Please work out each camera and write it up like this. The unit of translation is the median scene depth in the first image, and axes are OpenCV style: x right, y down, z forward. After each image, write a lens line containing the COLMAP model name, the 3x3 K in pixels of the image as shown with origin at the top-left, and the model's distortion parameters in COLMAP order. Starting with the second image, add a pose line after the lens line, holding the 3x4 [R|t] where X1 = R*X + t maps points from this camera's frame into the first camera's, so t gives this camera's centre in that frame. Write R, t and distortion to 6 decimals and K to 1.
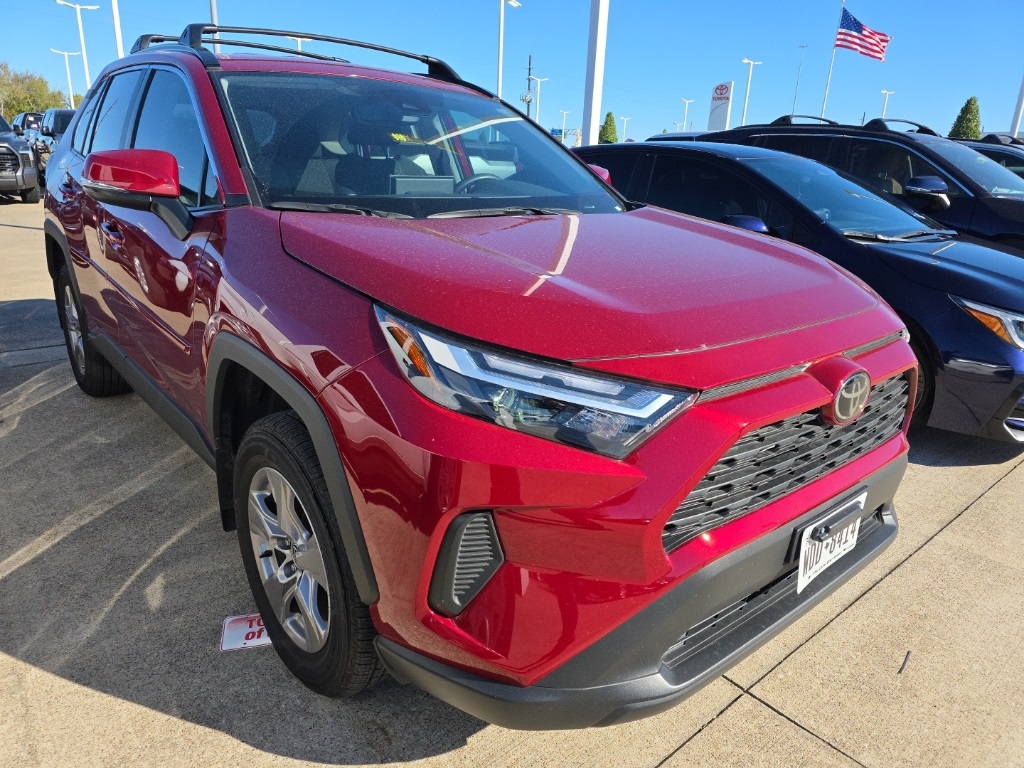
lens RADIAL K [[690.3, 0, 512.0], [0, 690.3, 384.0], [0, 0, 1]] dist [0.018959, 0.001594]
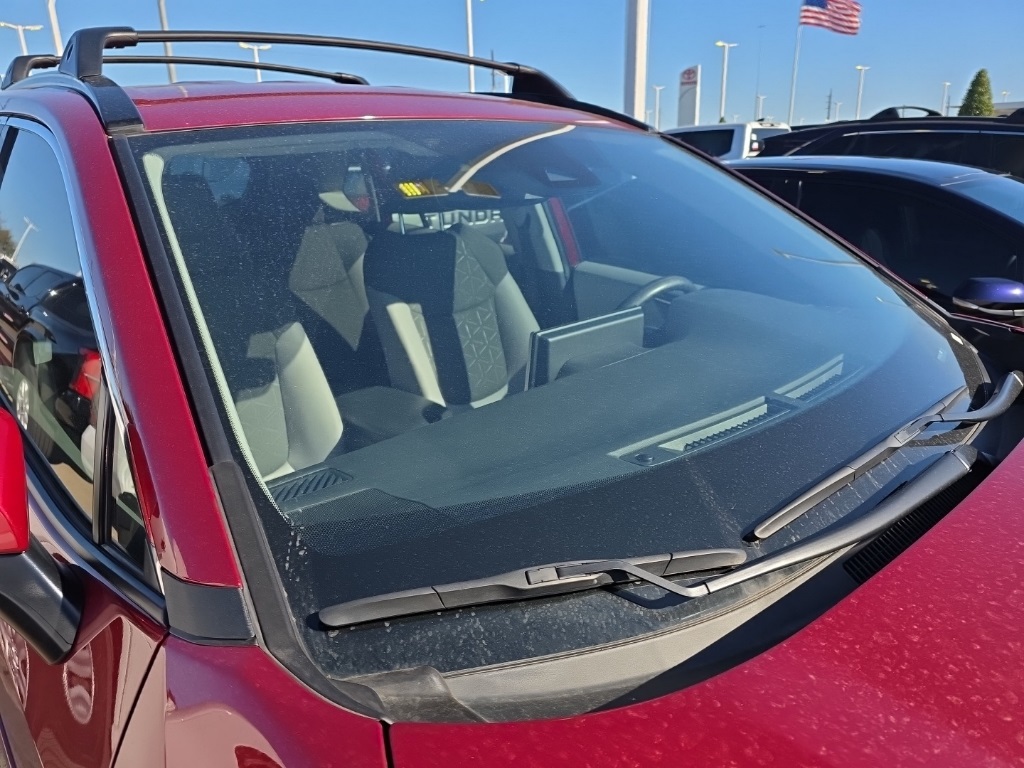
lens RADIAL K [[702.8, 0, 512.0], [0, 702.8, 384.0], [0, 0, 1]] dist [0.011303, -0.000934]
pose [[0.997342, -0.068627, 0.024491, -0.152038], [0.068626, 0.997642, 0.000889, -0.198512], [-0.024495, 0.000794, 0.999700, 0.396524]]
